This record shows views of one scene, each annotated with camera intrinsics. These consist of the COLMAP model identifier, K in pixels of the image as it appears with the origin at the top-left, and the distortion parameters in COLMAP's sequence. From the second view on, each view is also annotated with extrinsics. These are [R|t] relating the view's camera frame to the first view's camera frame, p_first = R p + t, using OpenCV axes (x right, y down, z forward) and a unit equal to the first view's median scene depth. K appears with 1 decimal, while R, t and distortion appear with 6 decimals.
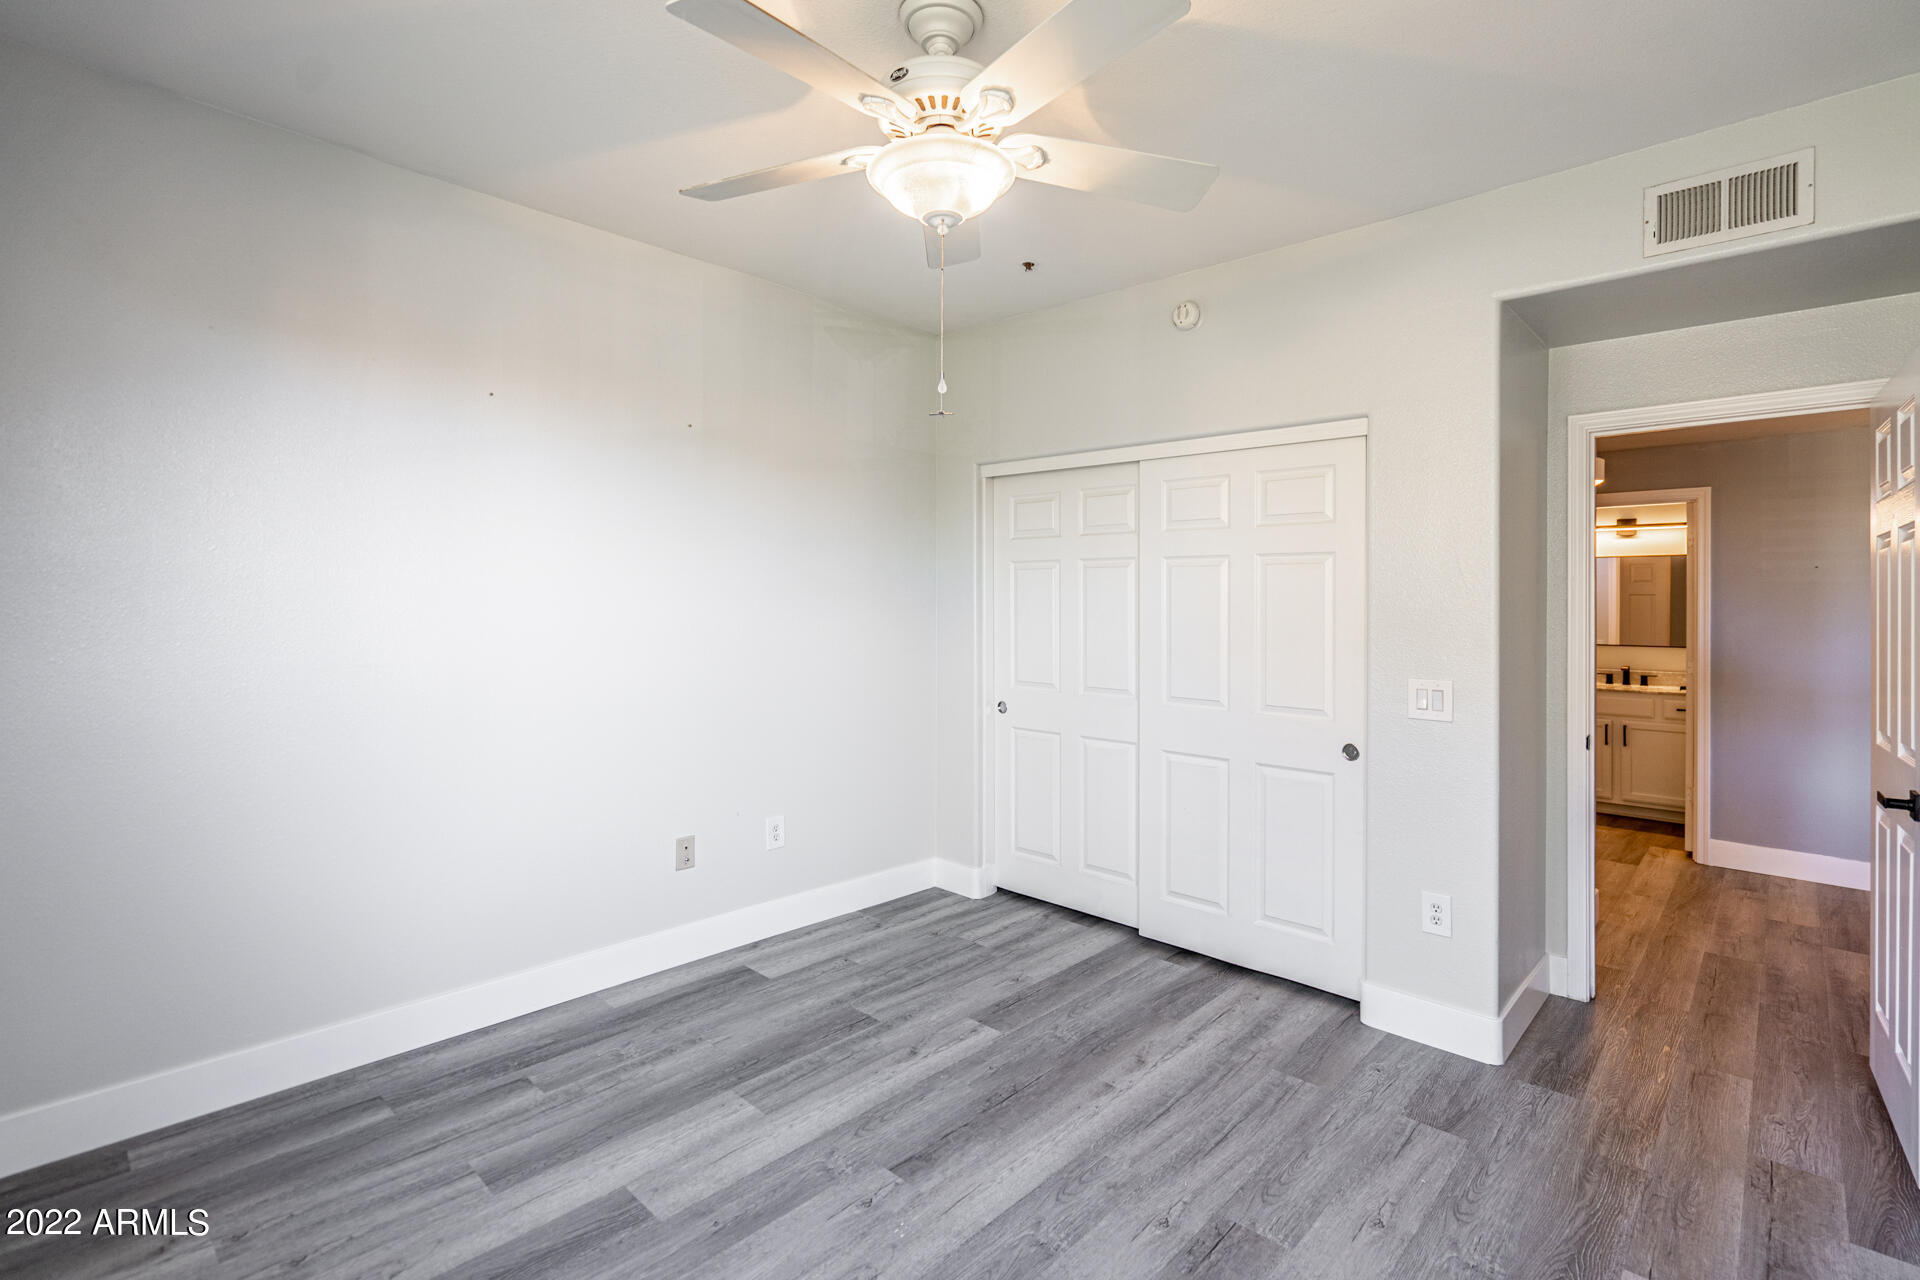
lens RADIAL K [[900.0, 0, 957.4], [0, 900.0, 607.2], [0, 0, 1]] dist [-0.003079, 0.000221]
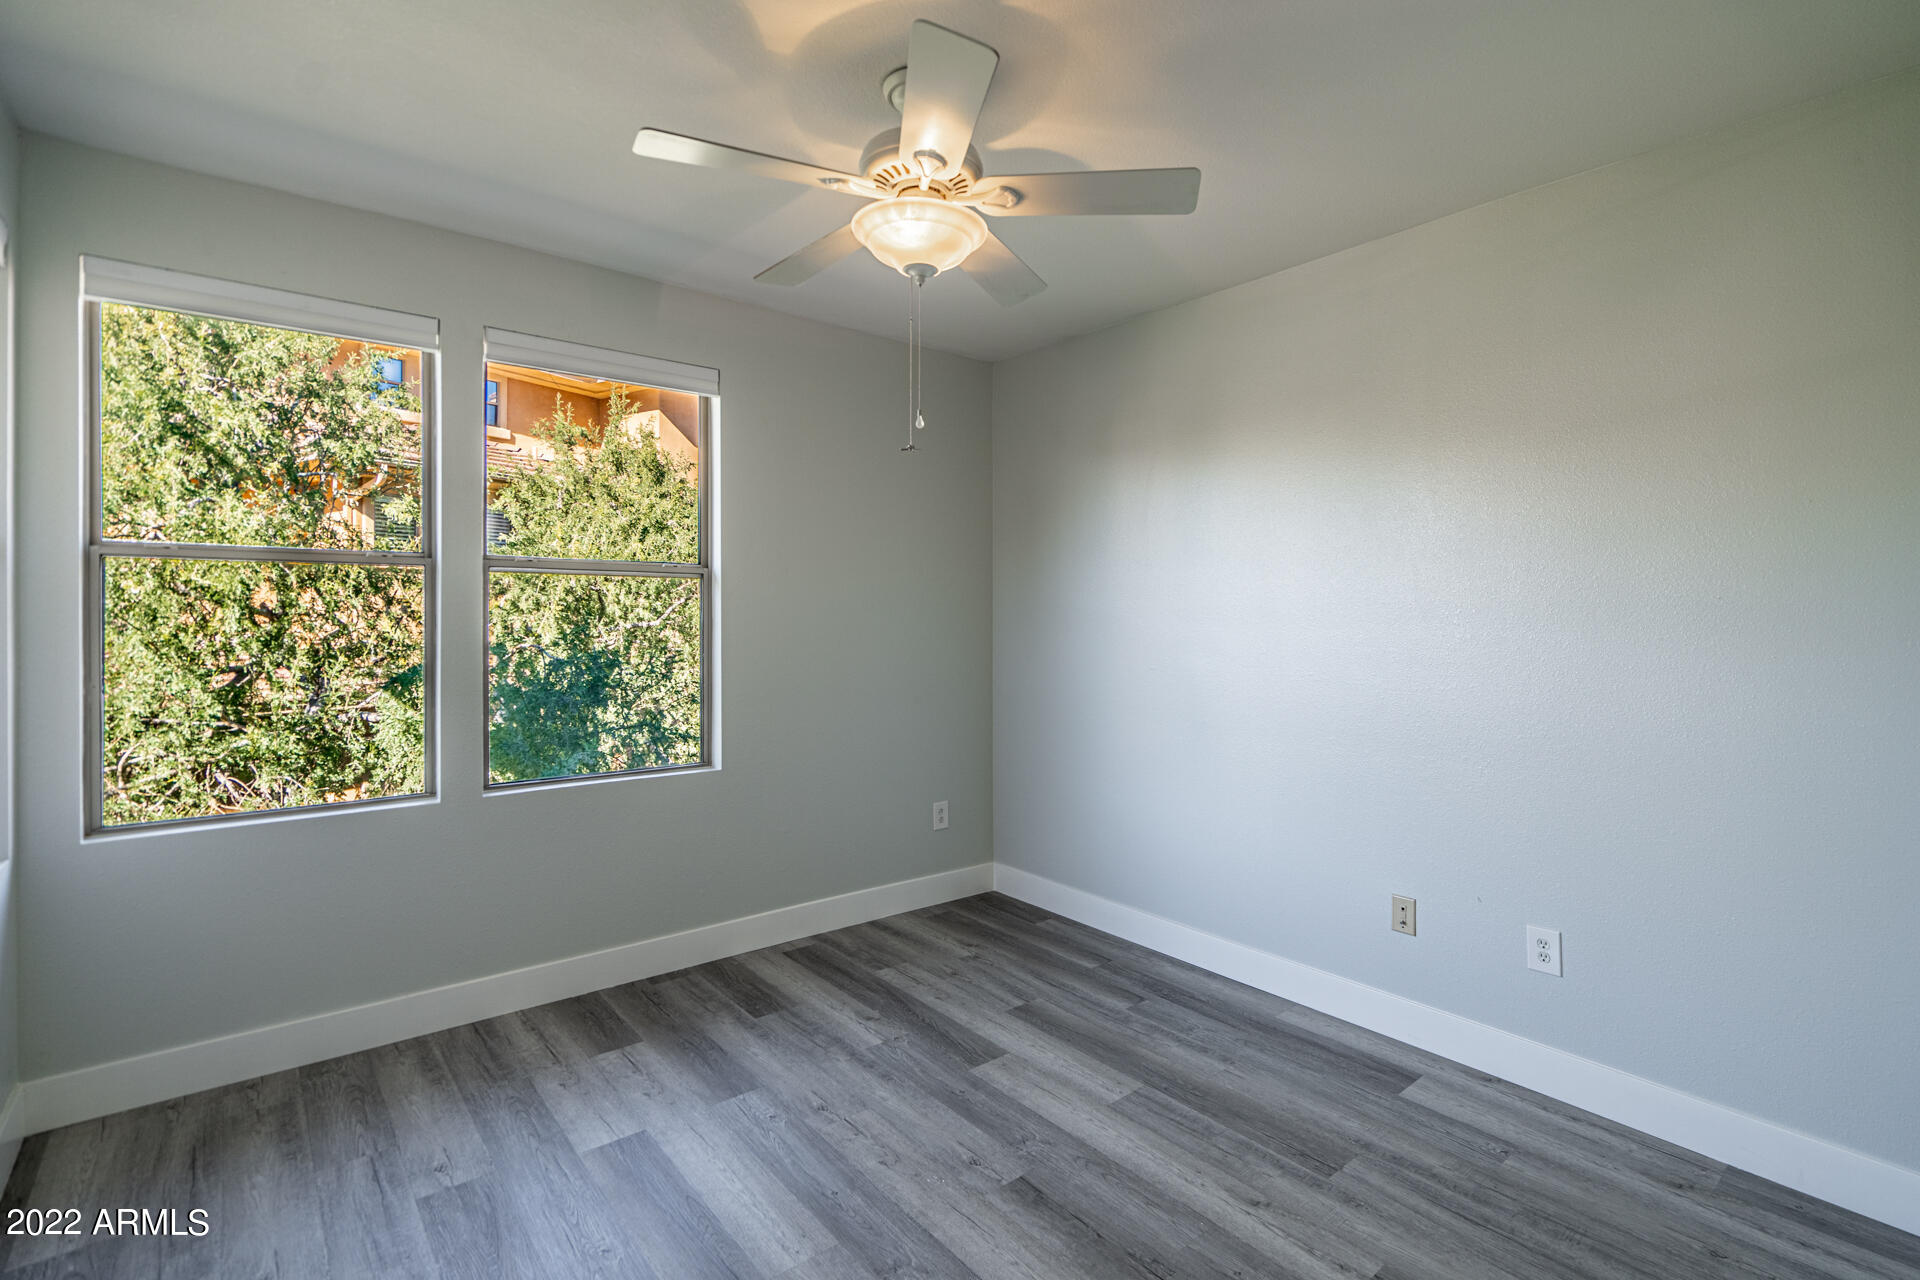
lens RADIAL K [[900.0, 0, 957.4], [0, 900.0, 607.2], [0, 0, 1]] dist [-0.003079, 0.000221]
pose [[-0.140235, -0.022757, -0.989857, 0.803169], [-0.017060, 0.999643, -0.020566, 0.005877], [0.989971, 0.014003, -0.140573, 0.897351]]
